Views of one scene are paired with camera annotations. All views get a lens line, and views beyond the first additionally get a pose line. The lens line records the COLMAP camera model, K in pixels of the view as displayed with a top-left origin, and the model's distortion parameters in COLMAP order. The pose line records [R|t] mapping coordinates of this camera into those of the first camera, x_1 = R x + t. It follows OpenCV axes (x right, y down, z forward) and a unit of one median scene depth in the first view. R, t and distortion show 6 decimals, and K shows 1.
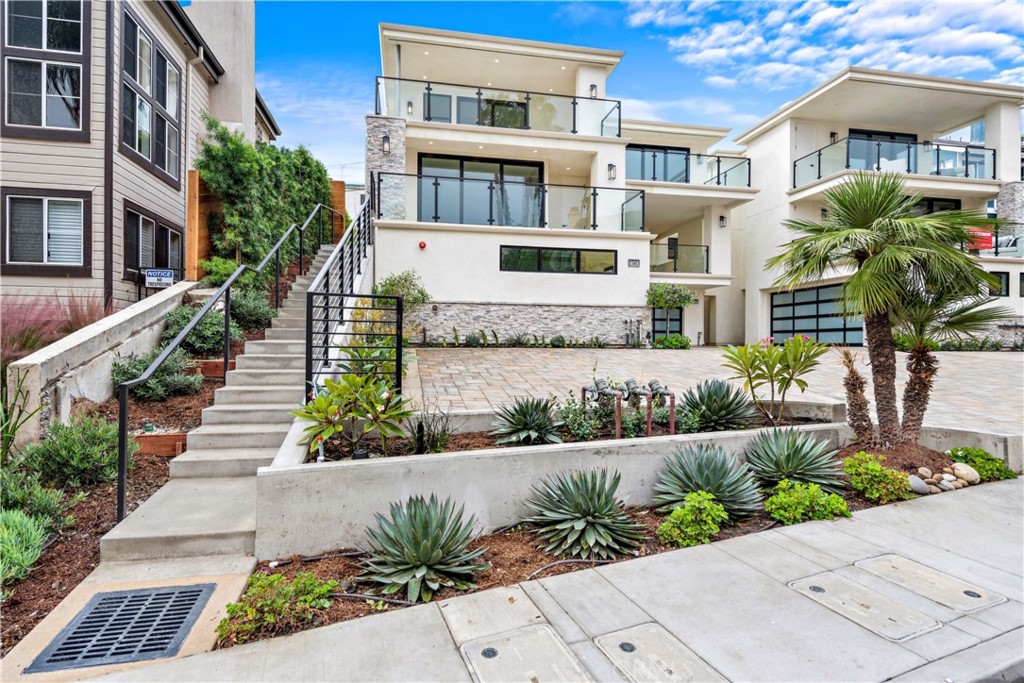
lens RADIAL K [[405.3, 0, 512.0], [0, 405.3, 341.5], [0, 0, 1]] dist [0.006605, -0.000469]
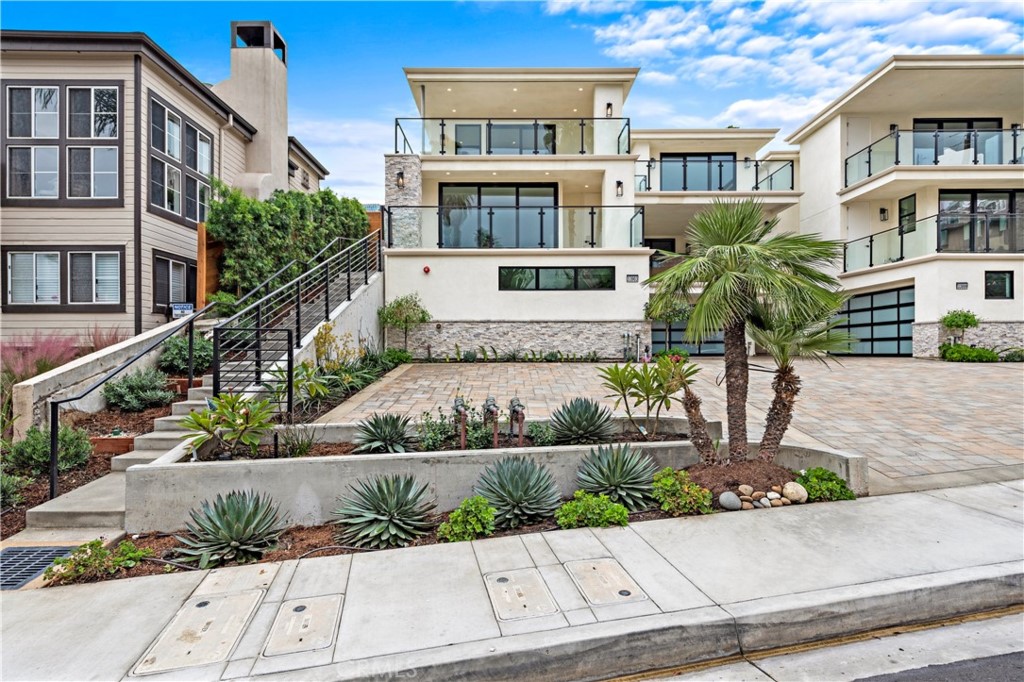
lens RADIAL K [[392.6, 0, 513.9], [0, 392.6, 352.8], [0, 0, 1]] dist [0.006837, -0.000622]
pose [[0.989804, -0.008946, -0.142157, 0.300723], [0.008988, 0.999960, -0.000346, -0.018073], [0.142154, -0.000935, 0.989844, -0.042449]]
